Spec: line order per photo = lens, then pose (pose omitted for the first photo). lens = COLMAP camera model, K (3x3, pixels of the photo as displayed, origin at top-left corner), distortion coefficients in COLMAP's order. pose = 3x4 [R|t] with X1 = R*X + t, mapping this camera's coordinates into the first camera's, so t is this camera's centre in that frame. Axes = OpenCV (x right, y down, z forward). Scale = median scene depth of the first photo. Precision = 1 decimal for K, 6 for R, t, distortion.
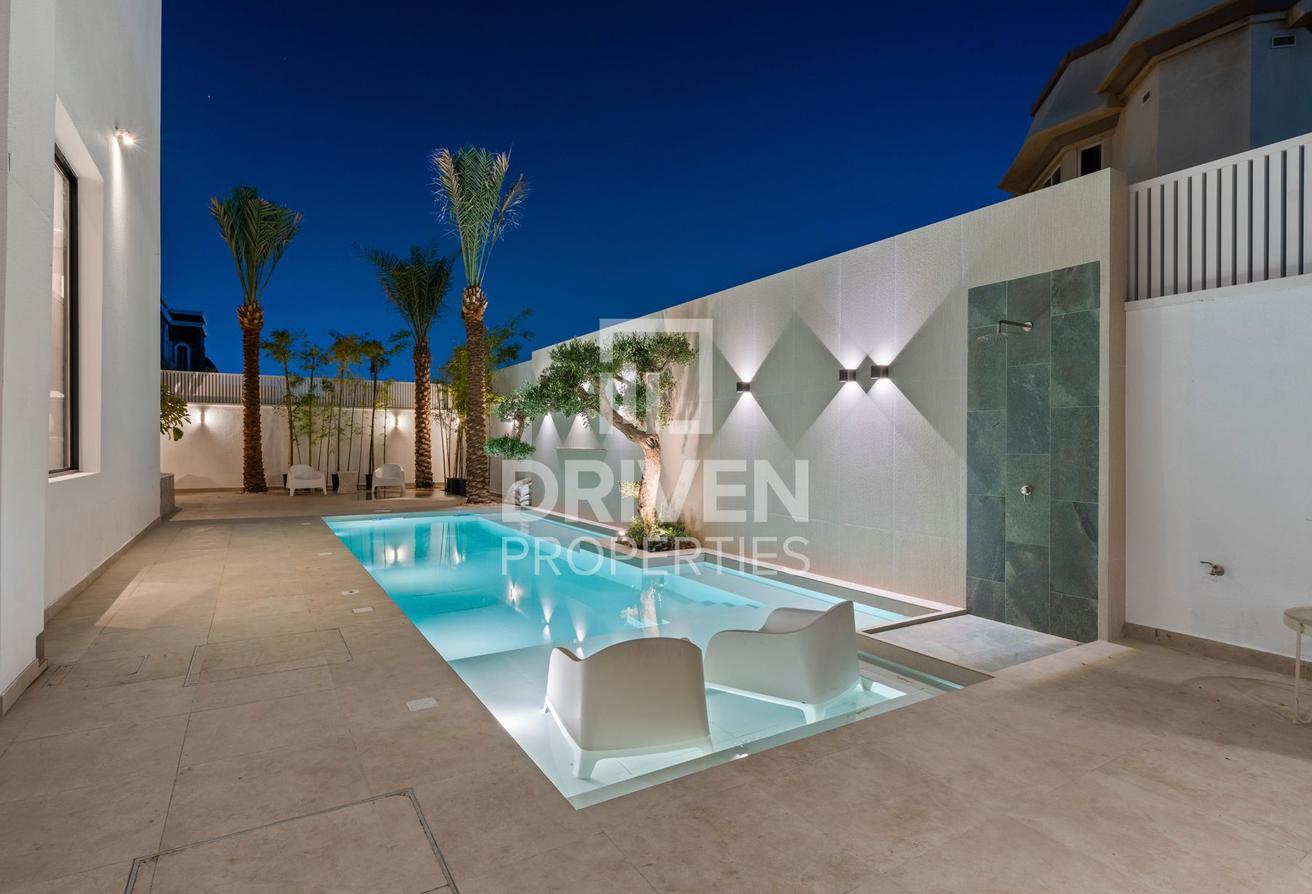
lens RADIAL K [[673.6, 0, 655.2], [0, 673.6, 445.2], [0, 0, 1]] dist [-0.005849, -0.000457]
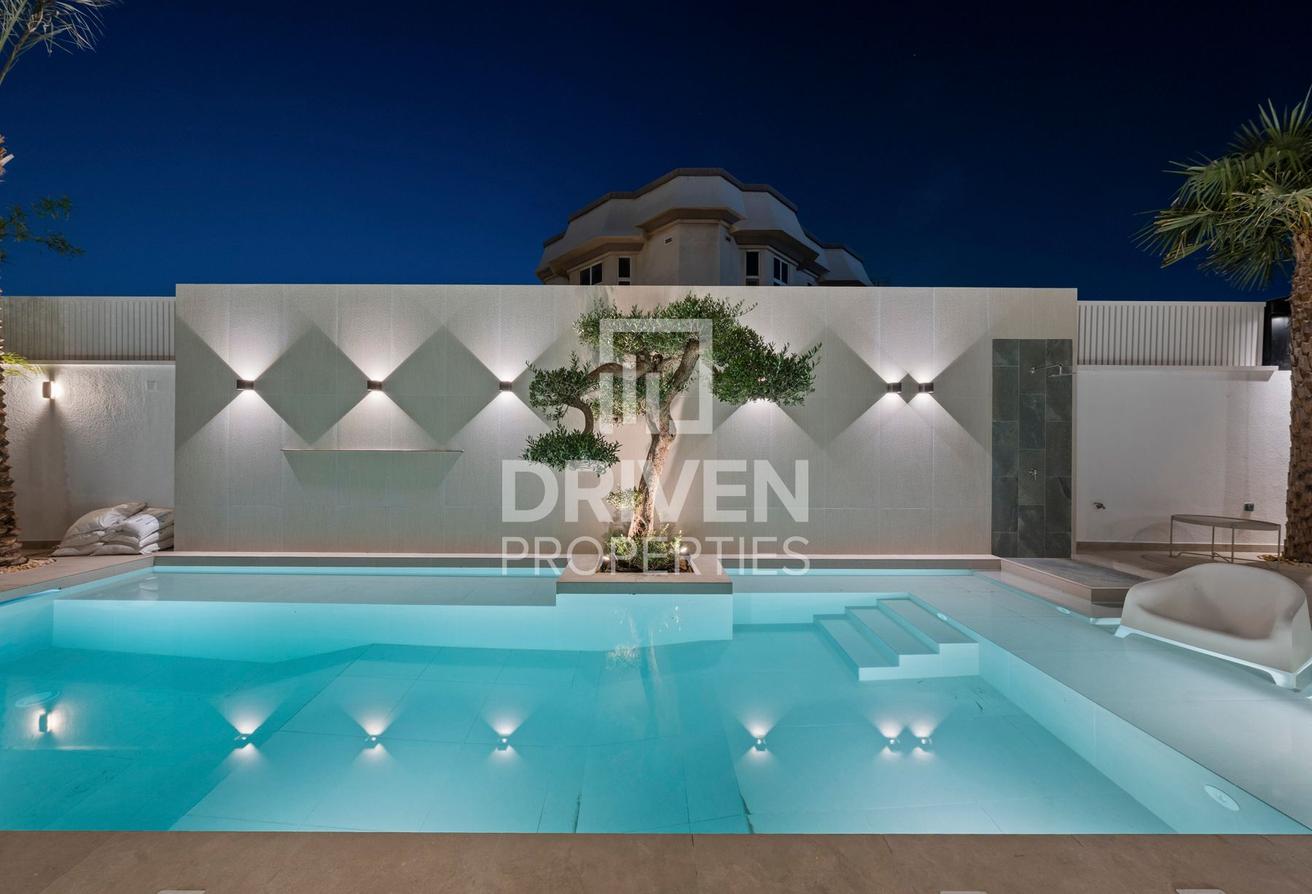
lens RADIAL K [[475.4, 0, 657.7], [0, 475.4, 445.3], [0, 0, 1]] dist [-0.000815, 0.000071]
pose [[0.508655, 0.004650, 0.860958, -0.699747], [0.002065, 0.999976, -0.006621, 0.007682], [-0.860968, 0.005146, 0.508633, 0.944798]]
